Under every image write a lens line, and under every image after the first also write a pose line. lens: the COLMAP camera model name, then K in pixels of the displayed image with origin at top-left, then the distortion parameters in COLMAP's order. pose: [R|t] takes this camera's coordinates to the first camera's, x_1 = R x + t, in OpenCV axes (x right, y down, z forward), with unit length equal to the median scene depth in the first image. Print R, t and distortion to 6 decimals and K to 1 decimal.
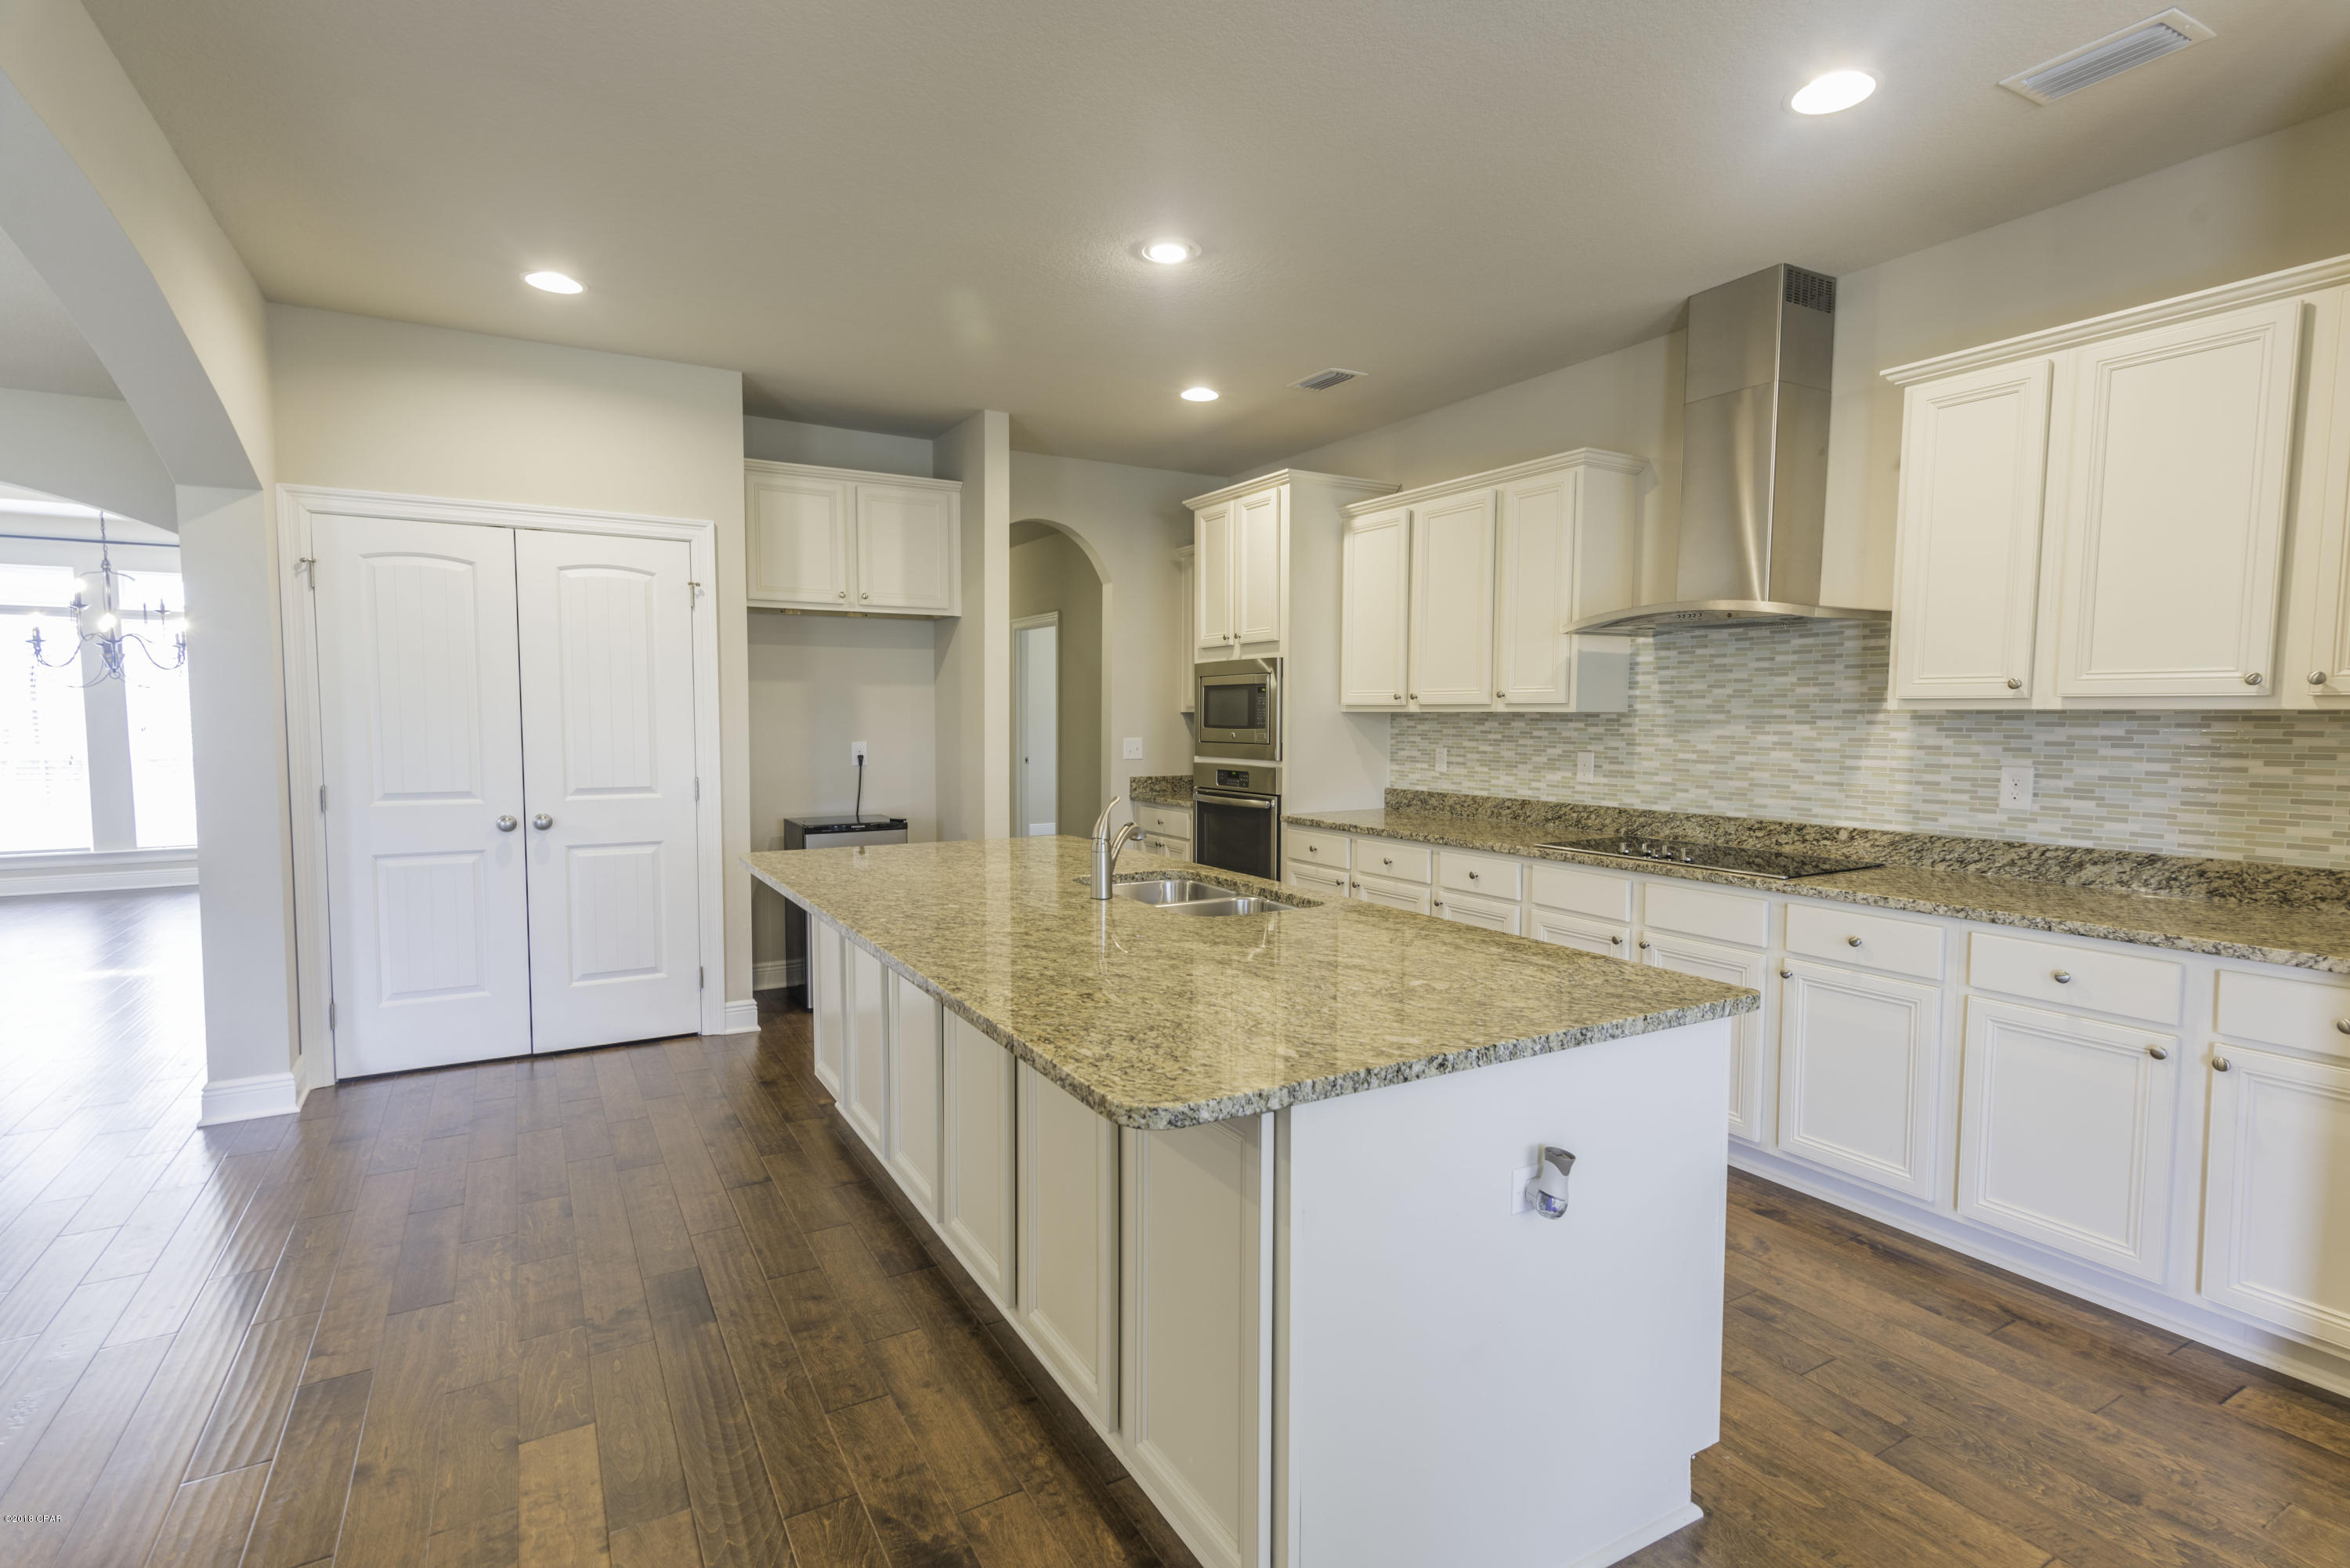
lens RADIAL K [[1131.7, 0, 1174.4], [0, 1131.7, 789.5], [0, 0, 1]] dist [0.016271, 0.000504]
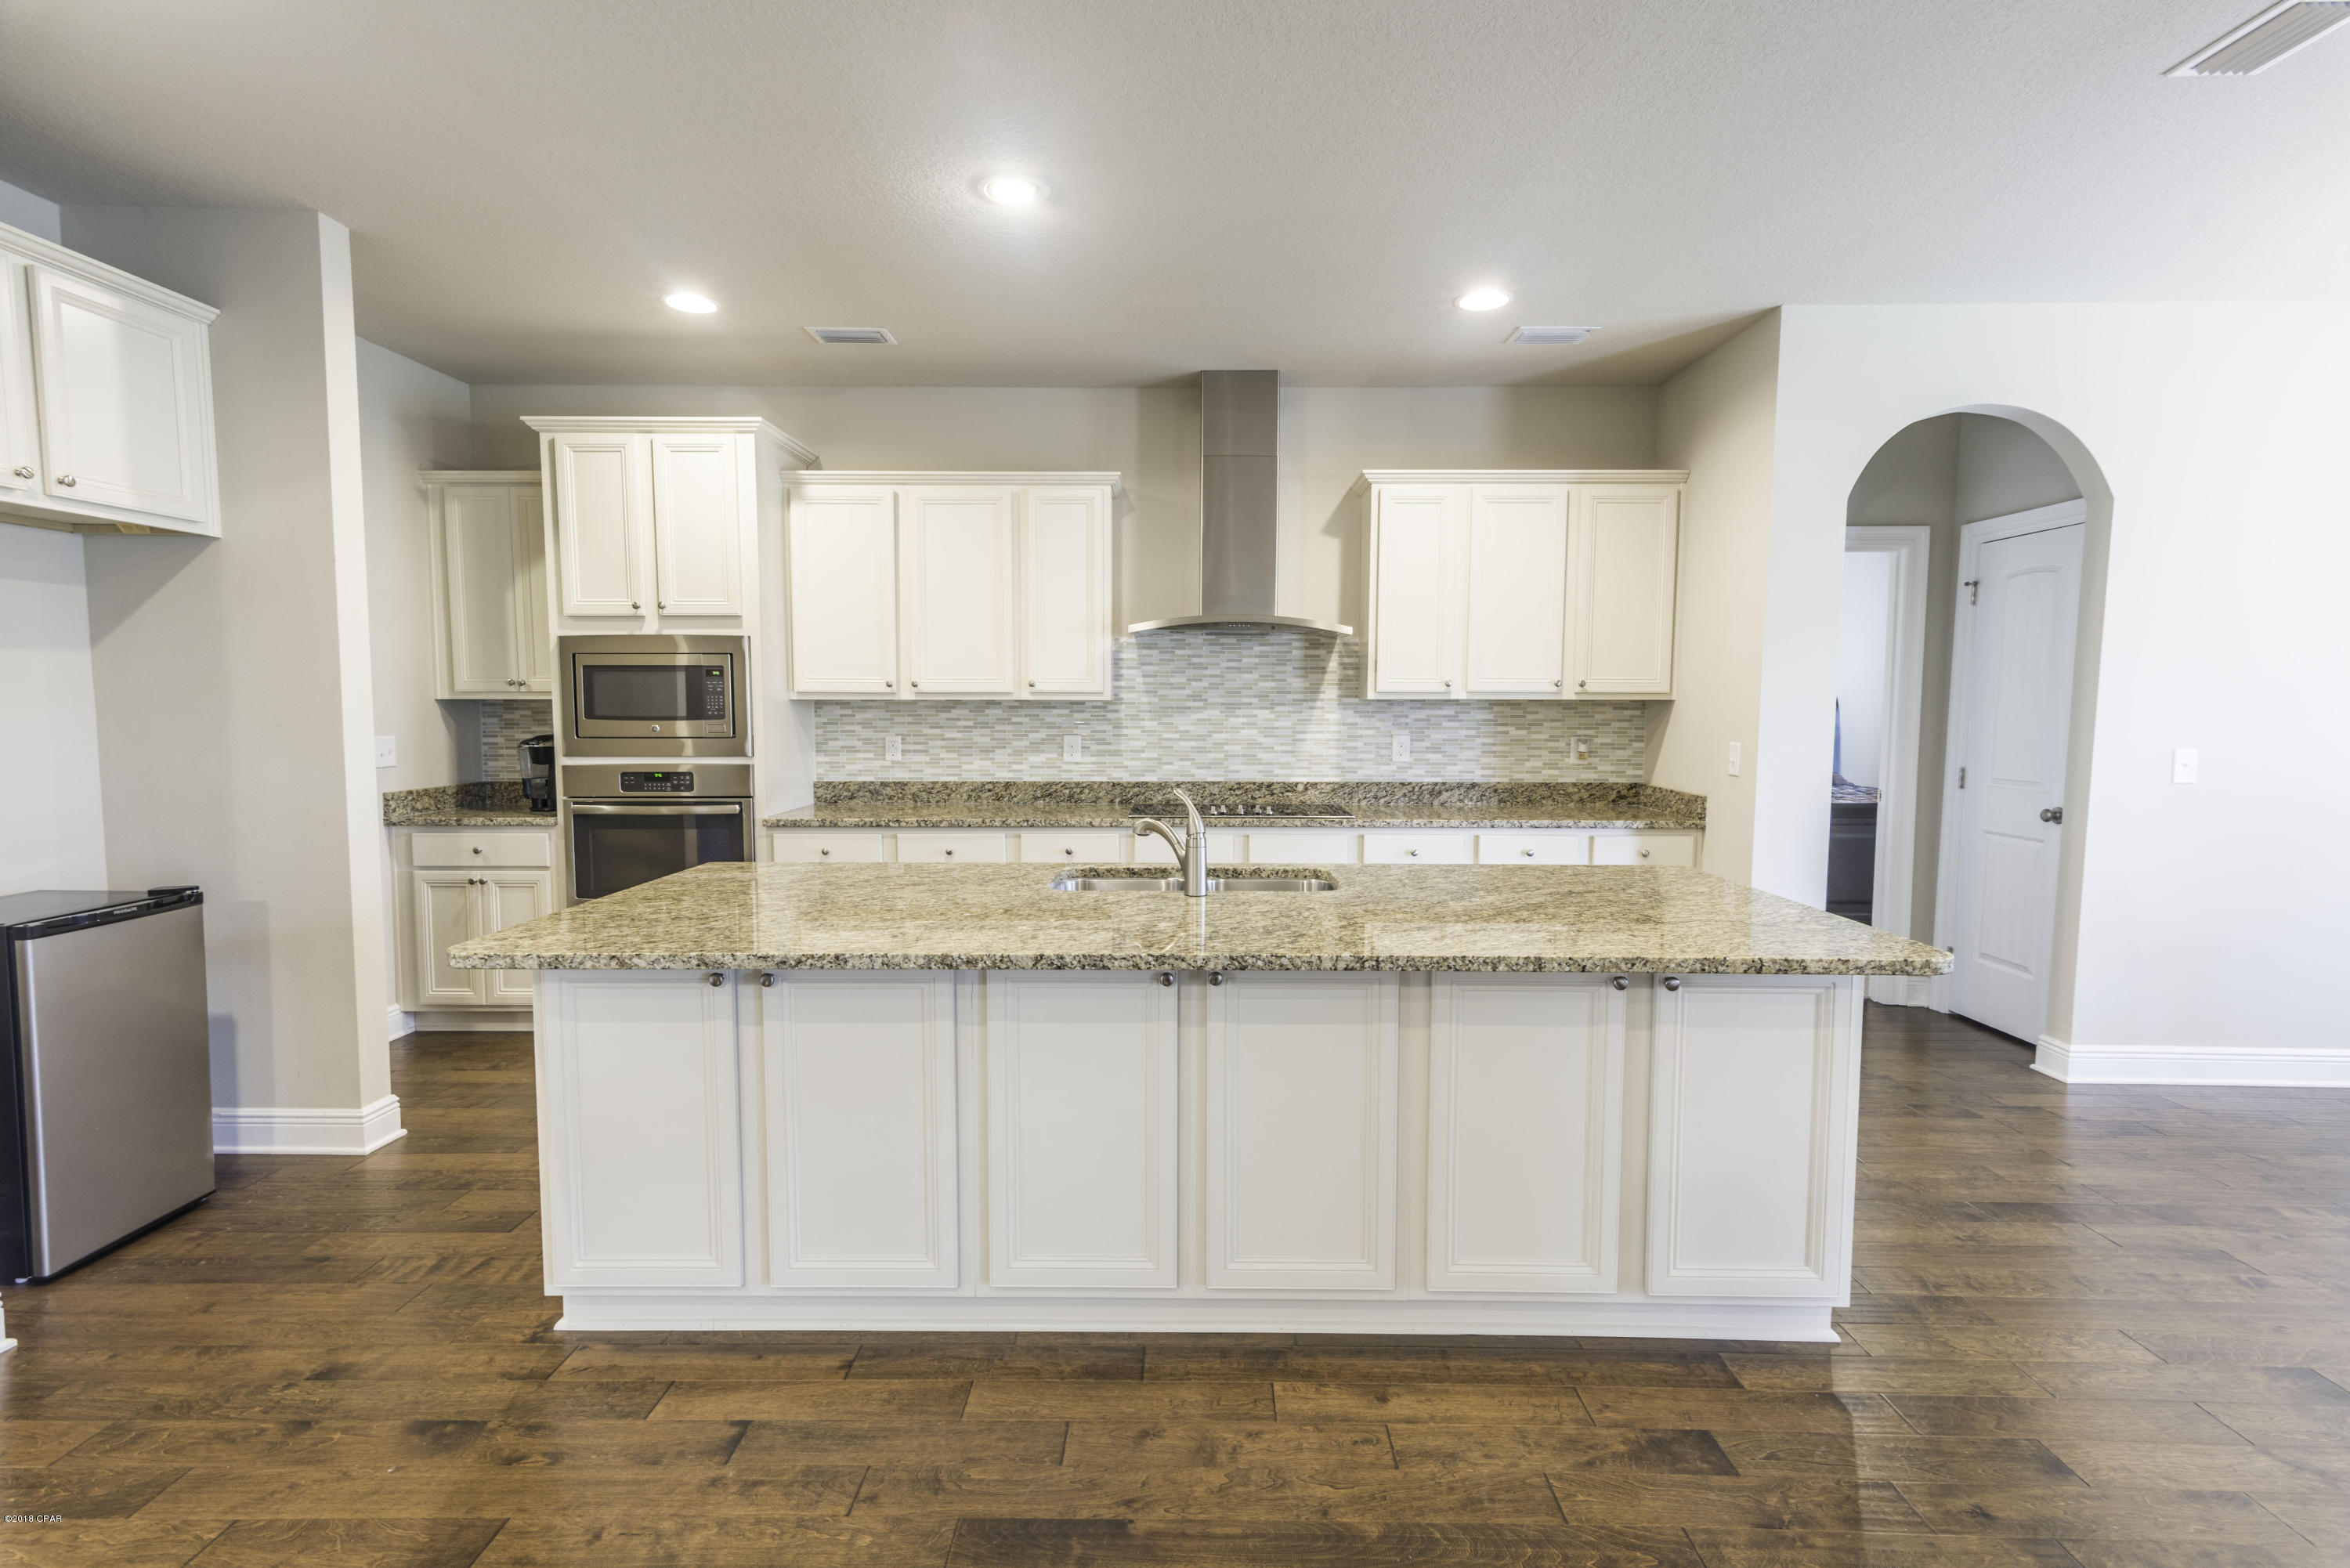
lens RADIAL K [[1131.7, 0, 1173.2], [0, 1131.7, 790.7], [0, 0, 1]] dist [0.016271, 0.000504]
pose [[0.511016, -0.068312, 0.856852, -0.601383], [0.057816, 0.997311, 0.045029, -0.024416], [-0.857625, 0.026529, 0.513592, 0.354340]]
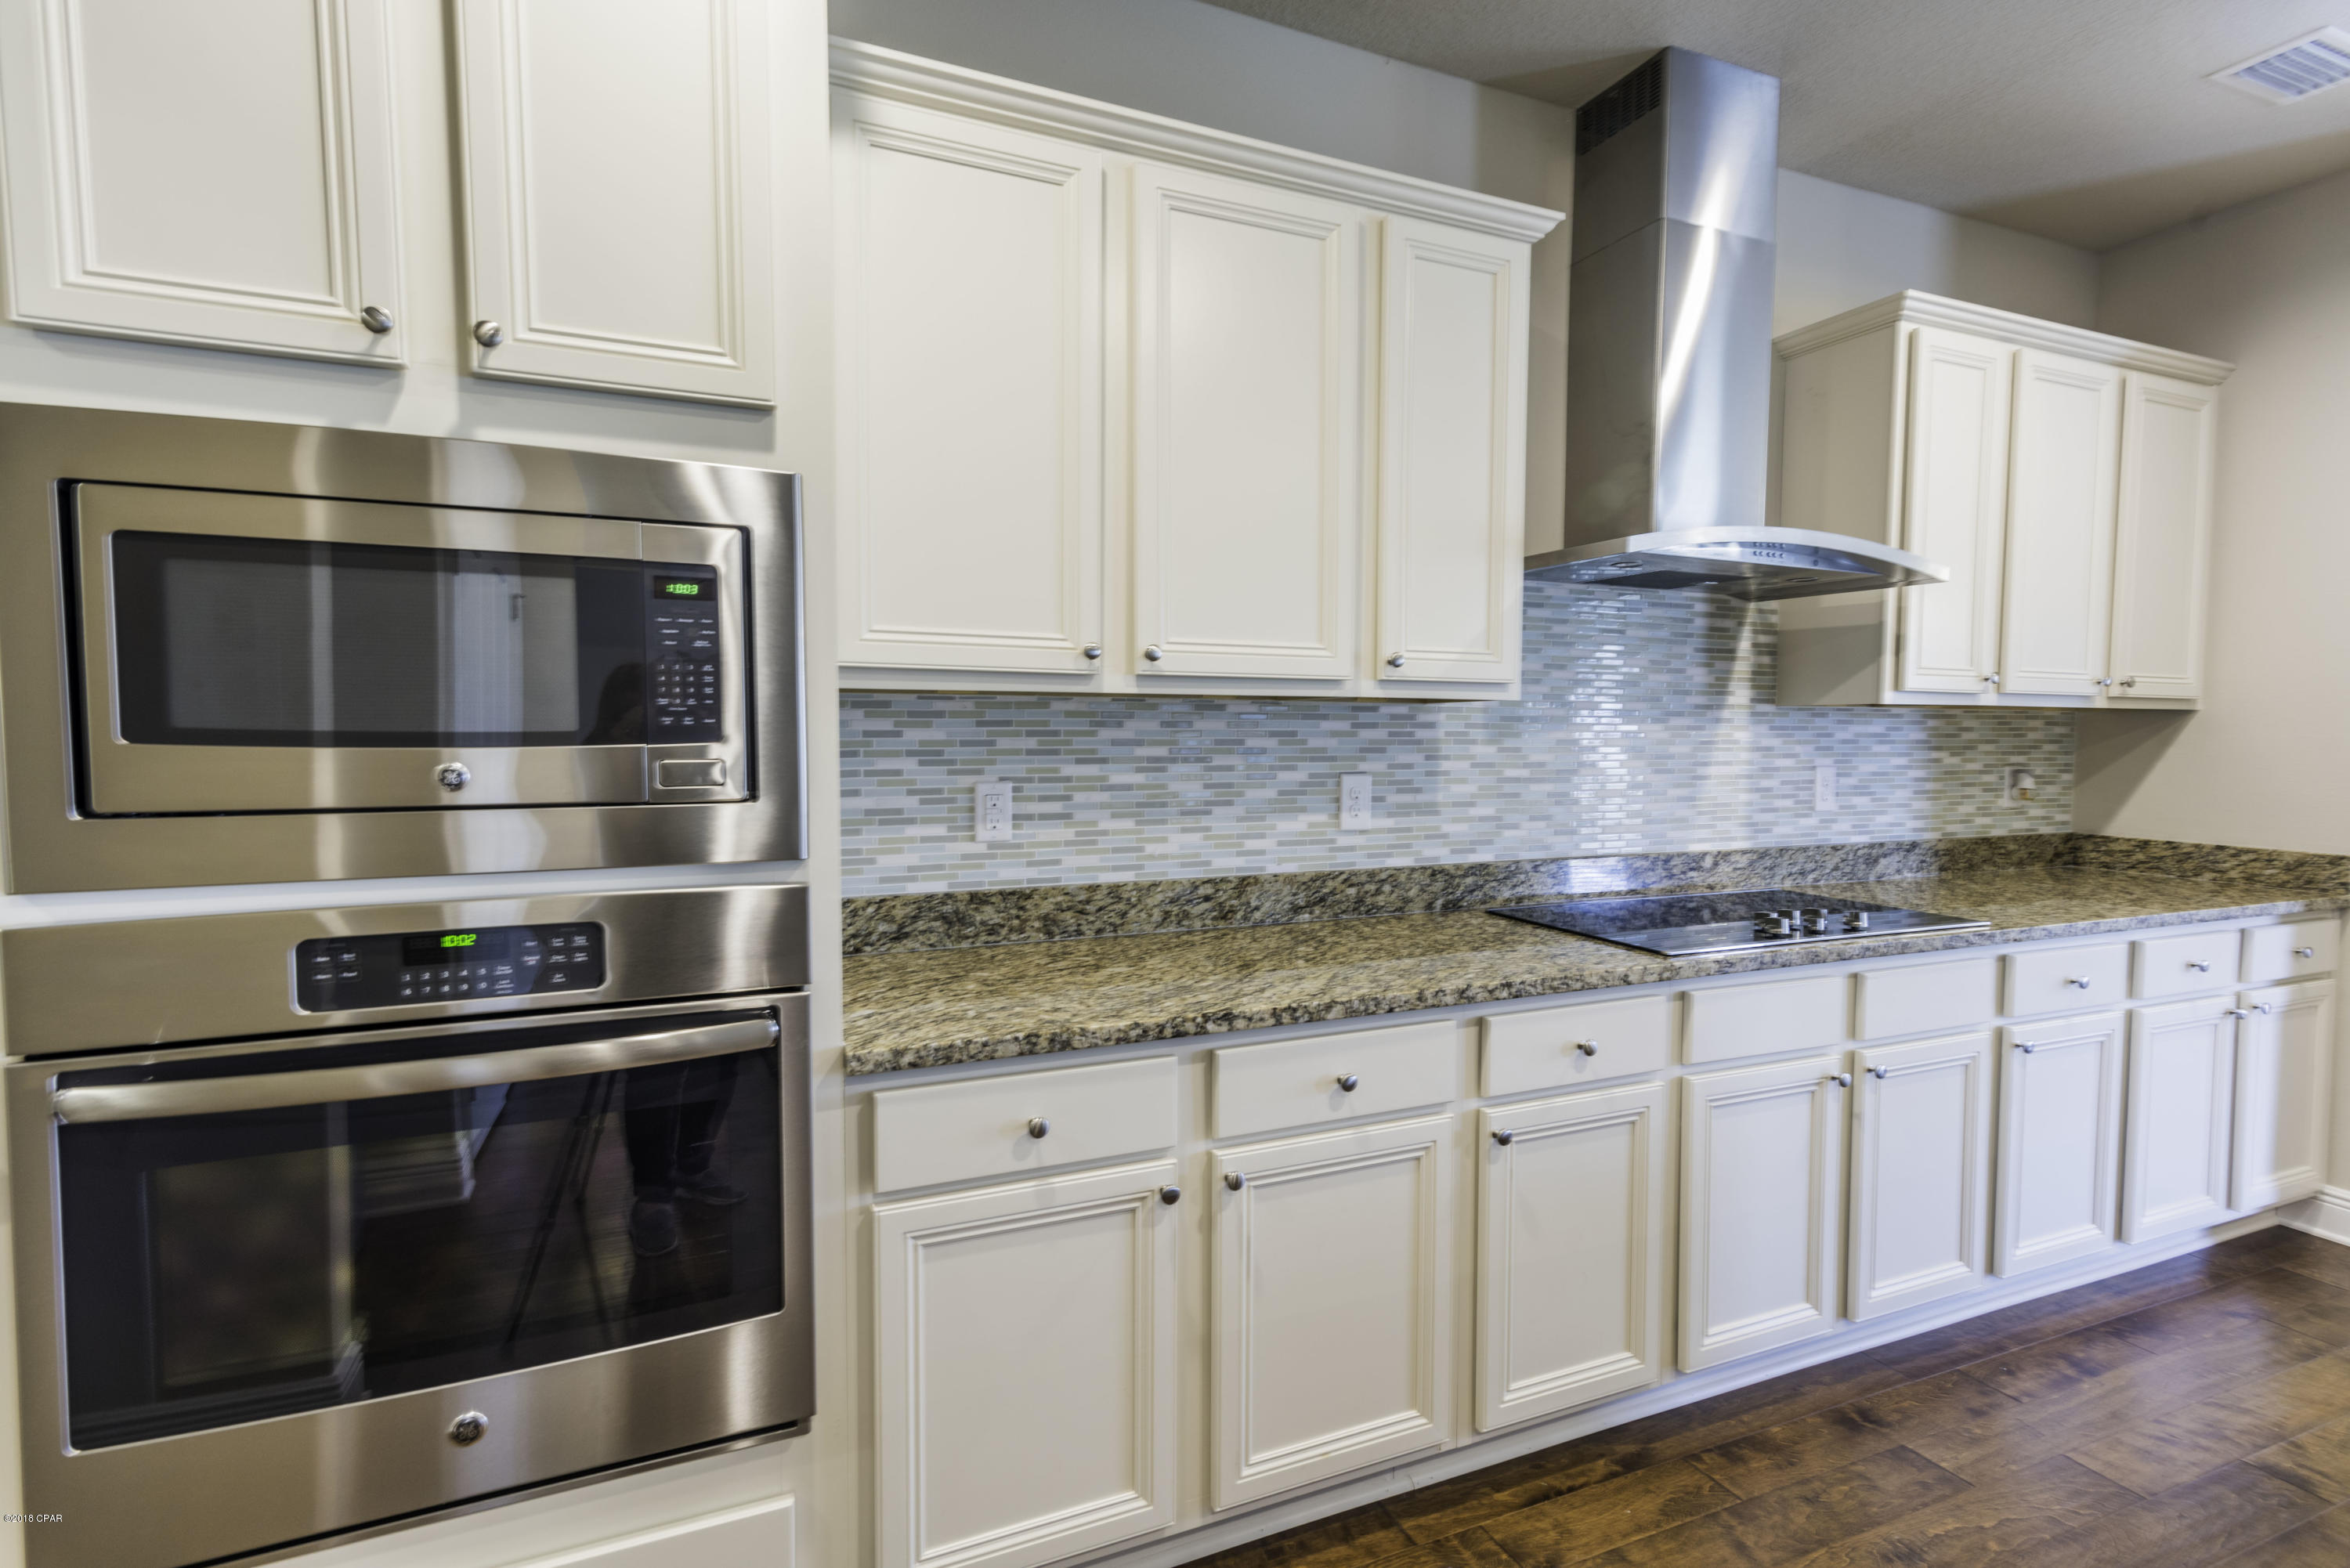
lens RADIAL K [[1131.7, 0, 1175.8], [0, 1131.7, 789.8], [0, 0, 1]] dist [0.016271, 0.000504]
pose [[0.114398, -0.052848, 0.992028, -0.207417], [0.064124, 0.996894, 0.045713, -0.060414], [-0.991363, 0.058383, 0.117432, 1.093860]]
